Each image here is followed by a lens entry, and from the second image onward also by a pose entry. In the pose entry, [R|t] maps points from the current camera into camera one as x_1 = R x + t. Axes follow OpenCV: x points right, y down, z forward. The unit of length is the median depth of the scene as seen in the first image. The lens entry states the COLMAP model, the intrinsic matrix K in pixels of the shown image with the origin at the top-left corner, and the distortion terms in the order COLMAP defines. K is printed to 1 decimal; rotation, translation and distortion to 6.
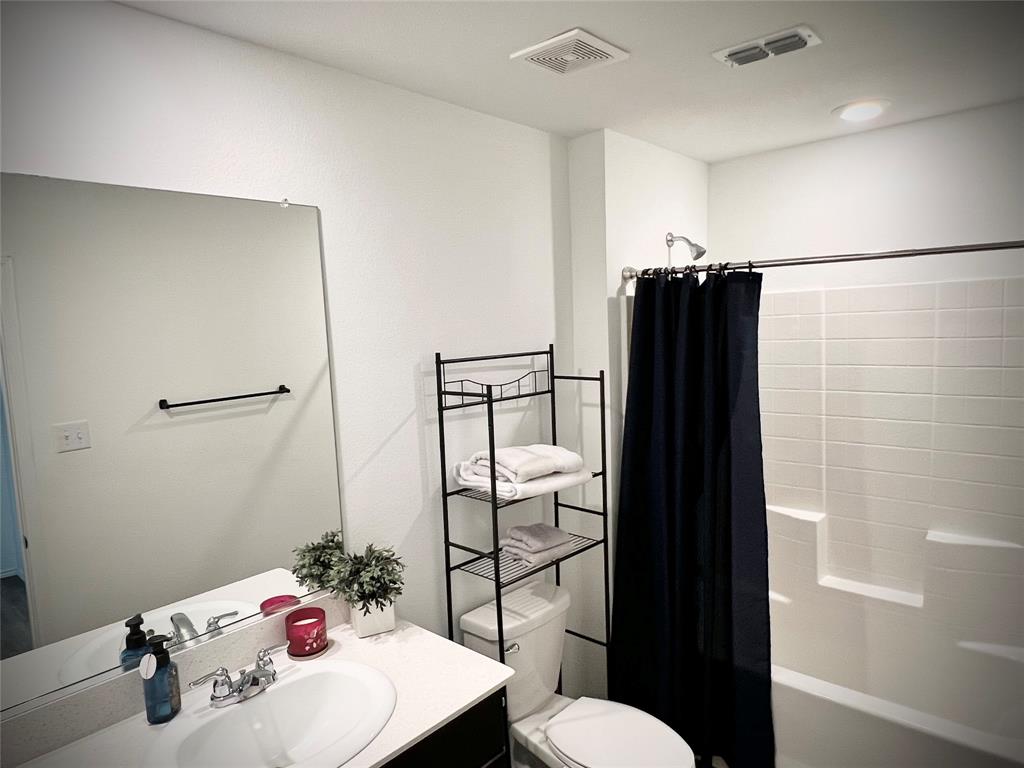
lens RADIAL K [[635.7, 0, 512.0], [0, 635.7, 384.0], [0, 0, 1]] dist [-0.000597, -0.000132]
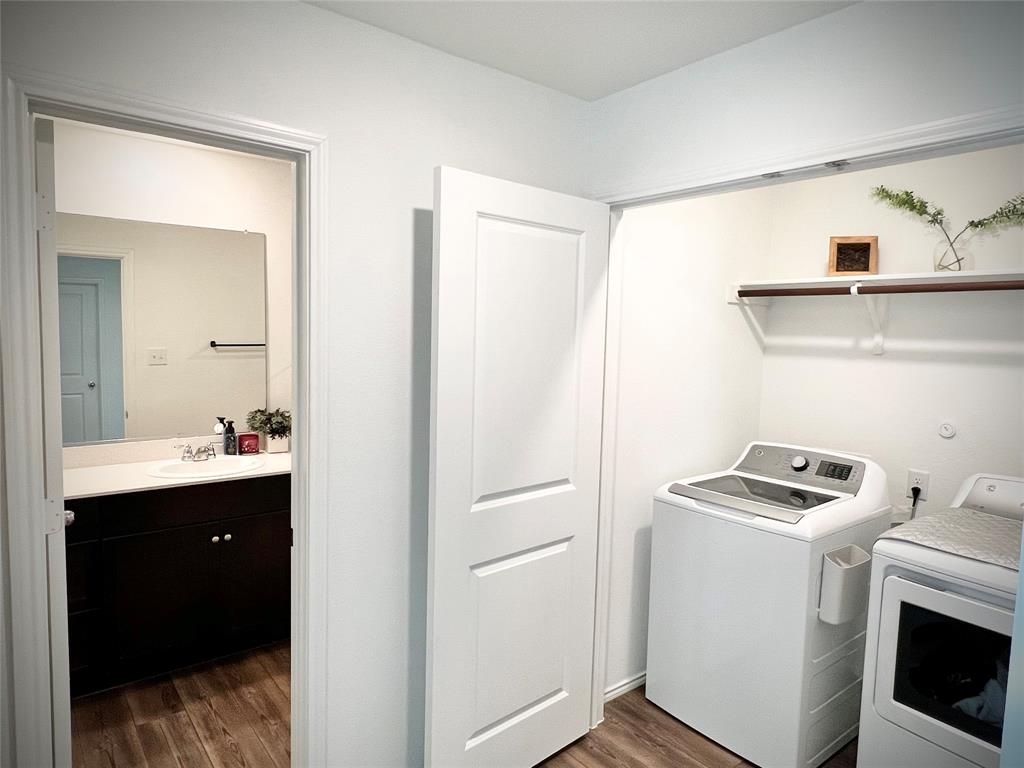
lens RADIAL K [[635.7, 0, 512.0], [0, 635.7, 384.0], [0, 0, 1]] dist [-0.000597, -0.000132]
pose [[0.988945, 0.075633, -0.127547, 0.655589], [-0.072486, 0.996944, 0.029138, 0.048948], [0.129361, -0.019571, 0.991404, -0.794970]]
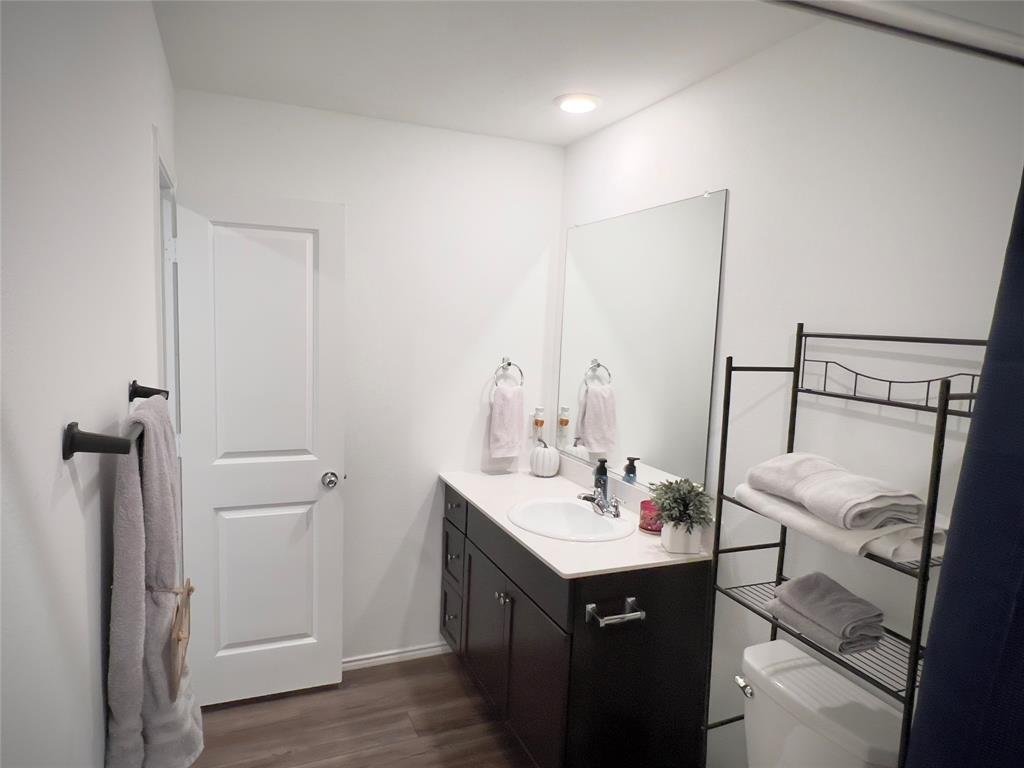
lens RADIAL K [[636.0, 0, 510.7], [0, 636.0, 388.0], [0, 0, 1]] dist [0.021880, -0.000059]
pose [[-0.417929, 0.123591, -0.900033, 0.815673], [-0.095944, 0.979158, 0.179008, -0.078887], [0.903399, 0.161166, -0.397361, 0.982542]]
